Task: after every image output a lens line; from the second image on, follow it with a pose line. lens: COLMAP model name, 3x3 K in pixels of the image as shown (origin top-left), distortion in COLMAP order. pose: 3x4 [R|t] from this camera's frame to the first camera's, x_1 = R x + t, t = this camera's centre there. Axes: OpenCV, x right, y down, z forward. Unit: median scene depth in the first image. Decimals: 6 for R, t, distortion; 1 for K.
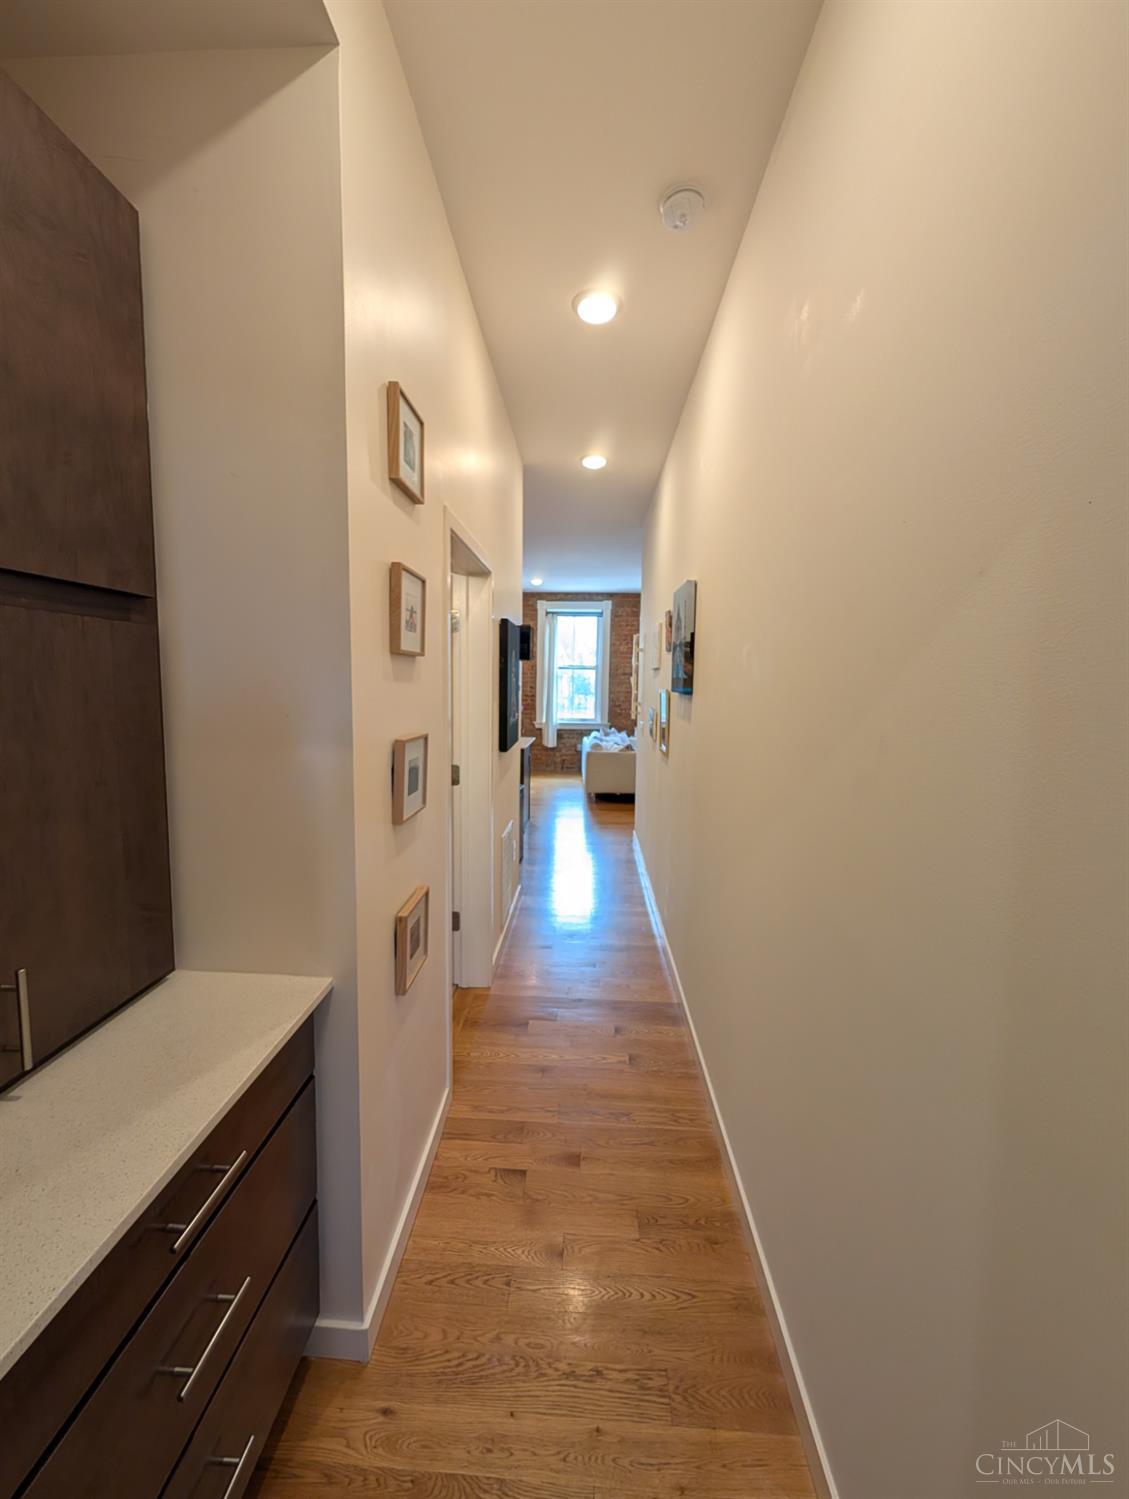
lens RADIAL K [[567.2, 0, 564.5], [0, 567.2, 740.0], [0, 0, 1]] dist [-0.000854, -0.000266]
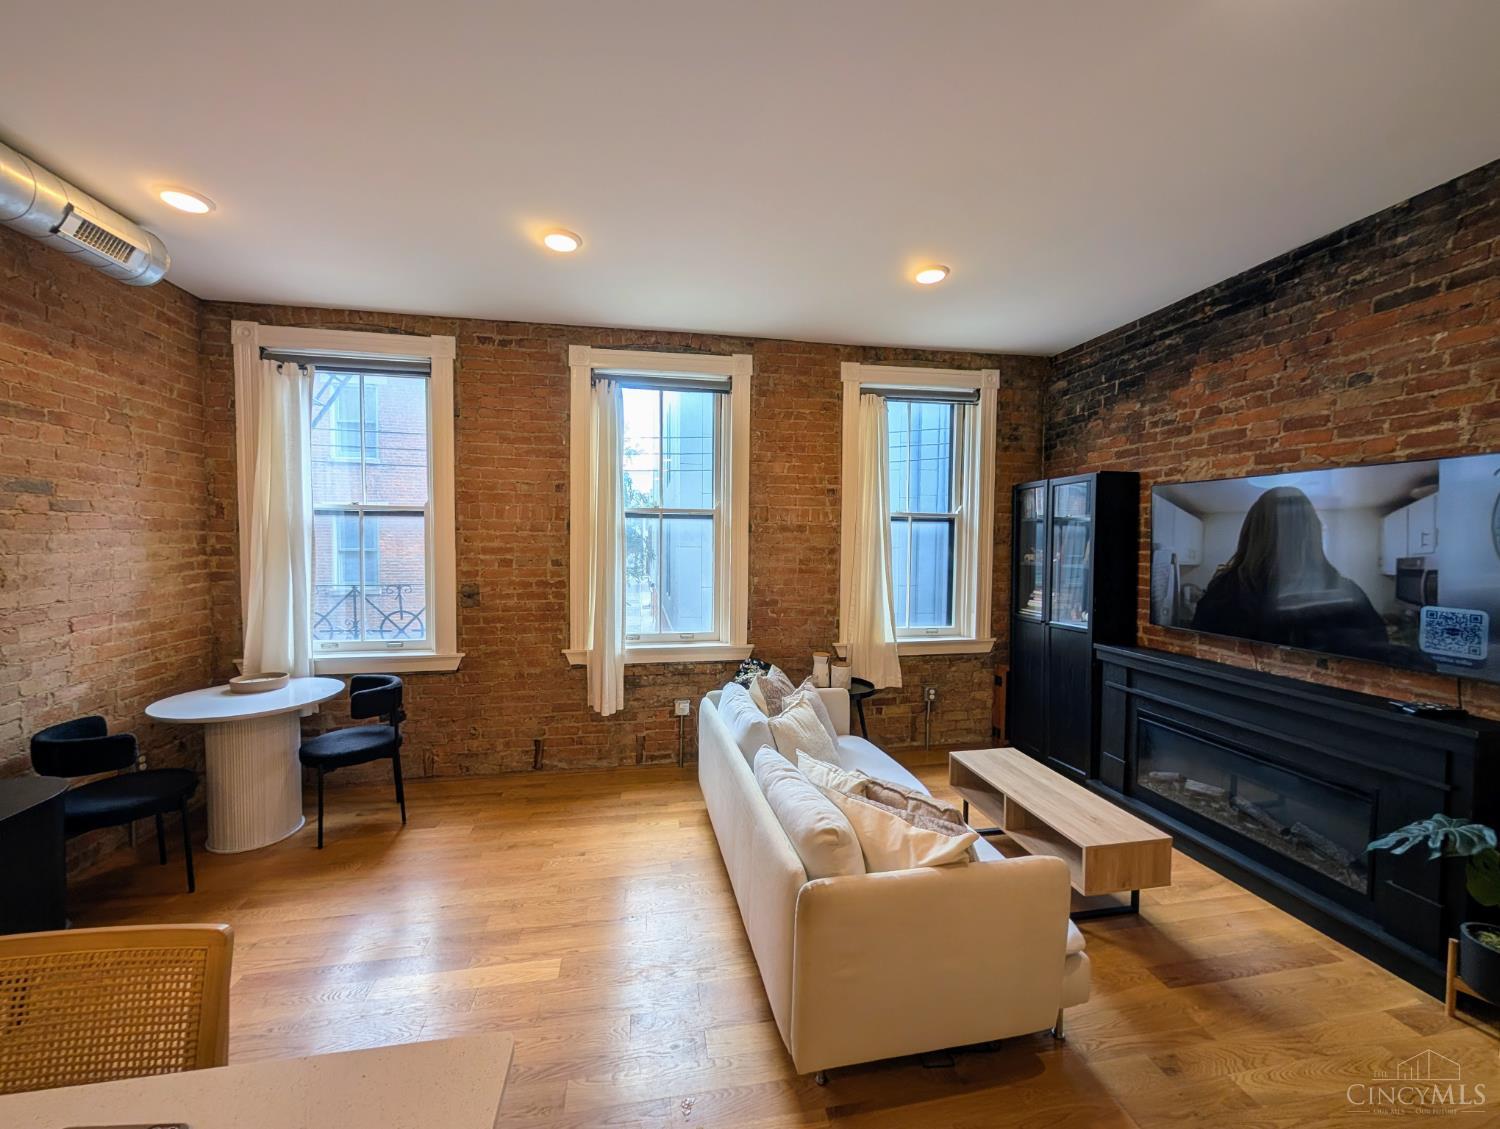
lens RADIAL K [[567.6, 0, 736.4], [0, 567.6, 567.4], [0, 0, 1]] dist [-0.000854, -0.000266]
pose [[0.977486, -0.018561, 0.210182, -0.019069], [0.029092, 0.998465, -0.047127, -0.067346], [-0.208985, 0.052180, 0.976526, 0.586079]]
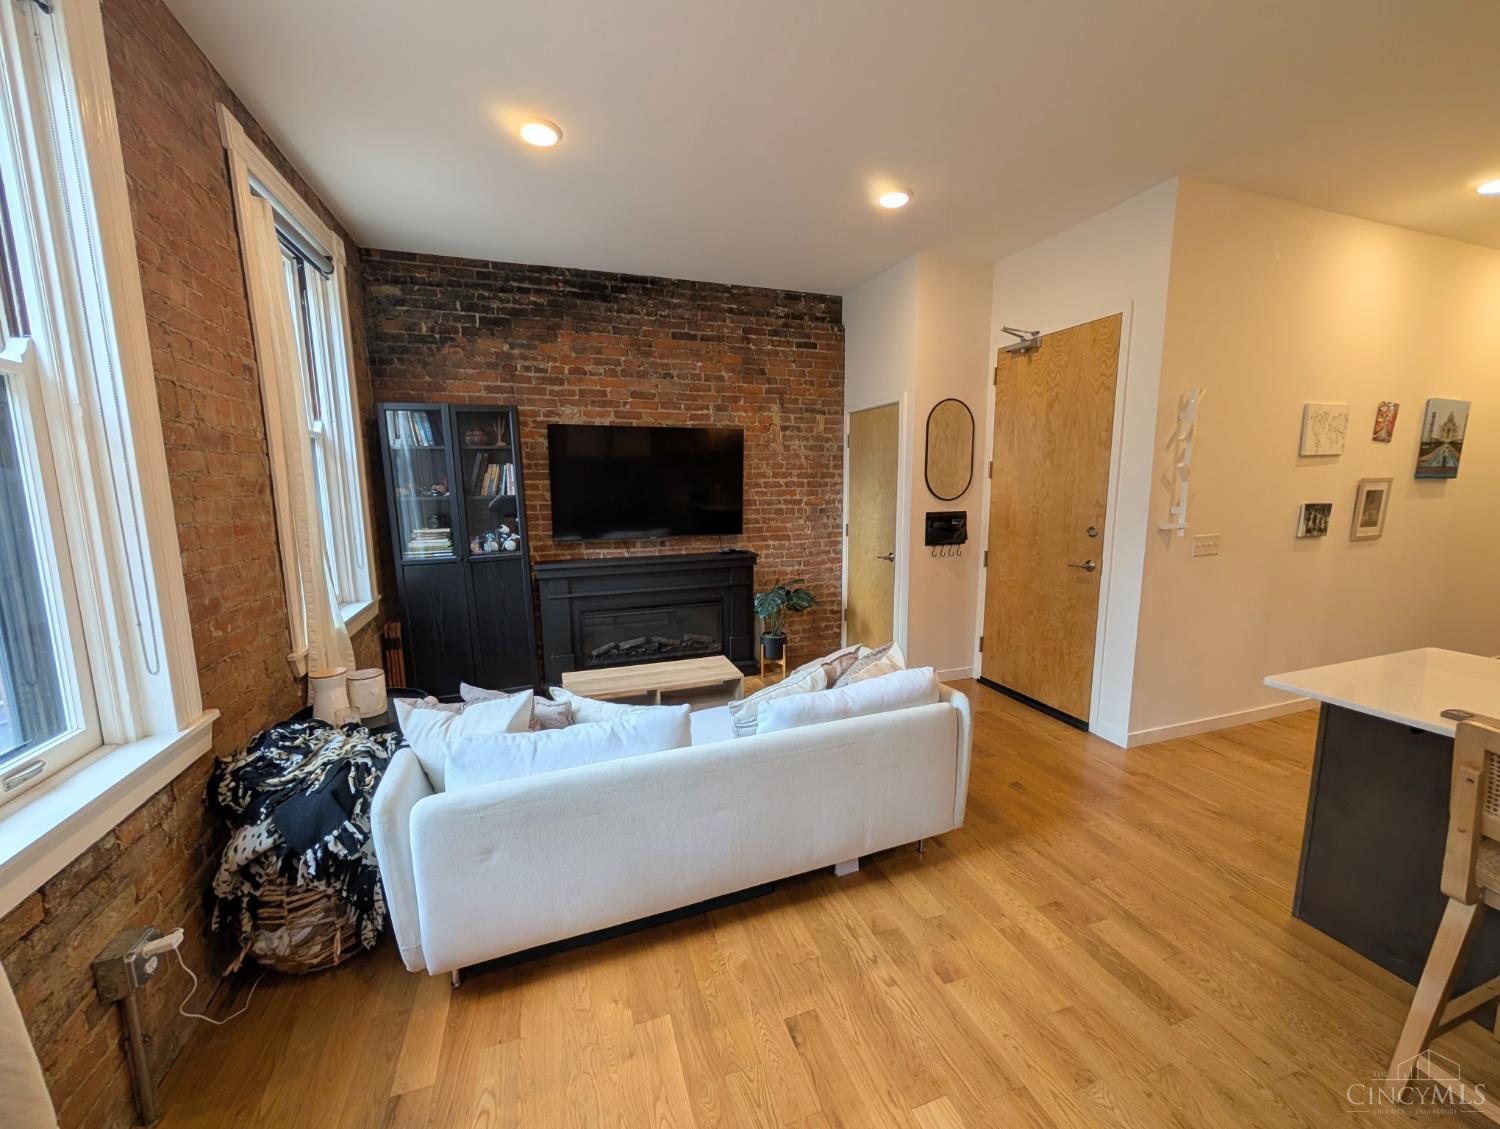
lens RADIAL K [[567.6, 0, 737.2], [0, 567.6, 564.7], [0, 0, 1]] dist [-0.000854, -0.000266]
pose [[-0.360301, -0.147041, 0.921174, -0.138501], [0.100168, 0.975690, 0.194922, -0.093229], [-0.927442, 0.162503, -0.336814, 0.896731]]
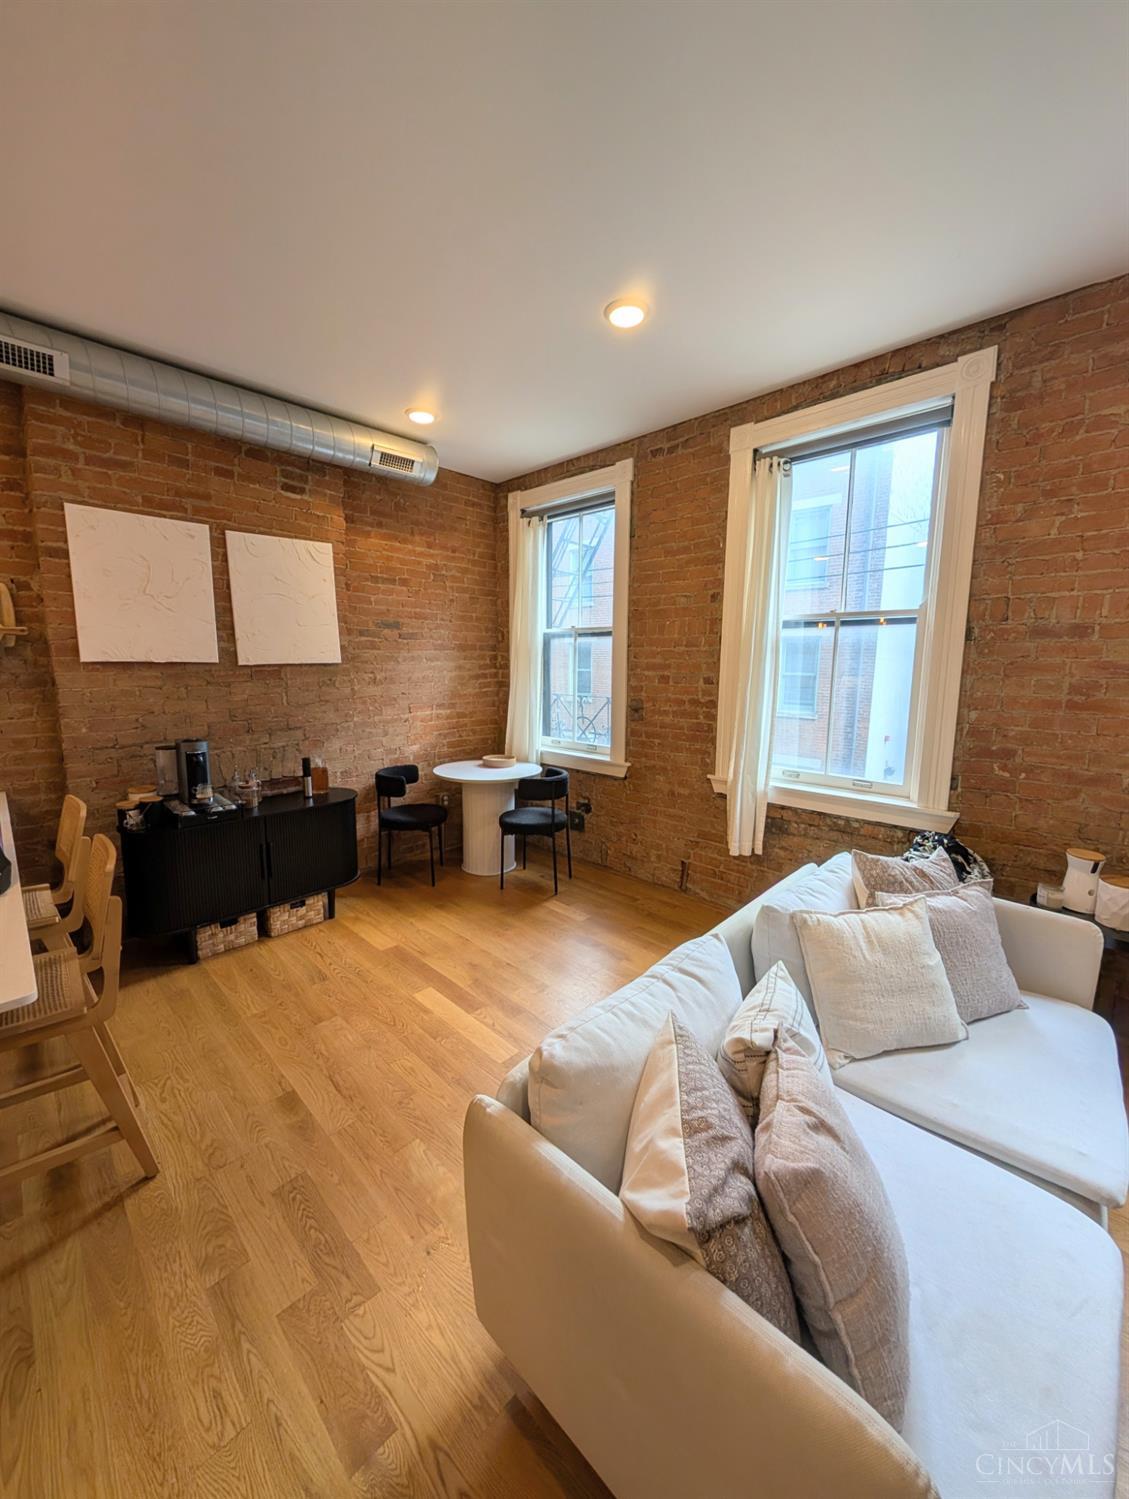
lens RADIAL K [[567.2, 0, 563.8], [0, 567.2, 738.9], [0, 0, 1]] dist [-0.000854, -0.000266]
pose [[0.744294, 0.078513, -0.663221, 0.118100], [-0.062480, 0.996896, 0.047896, -0.067022], [0.664923, 0.005789, 0.746889, 0.664314]]
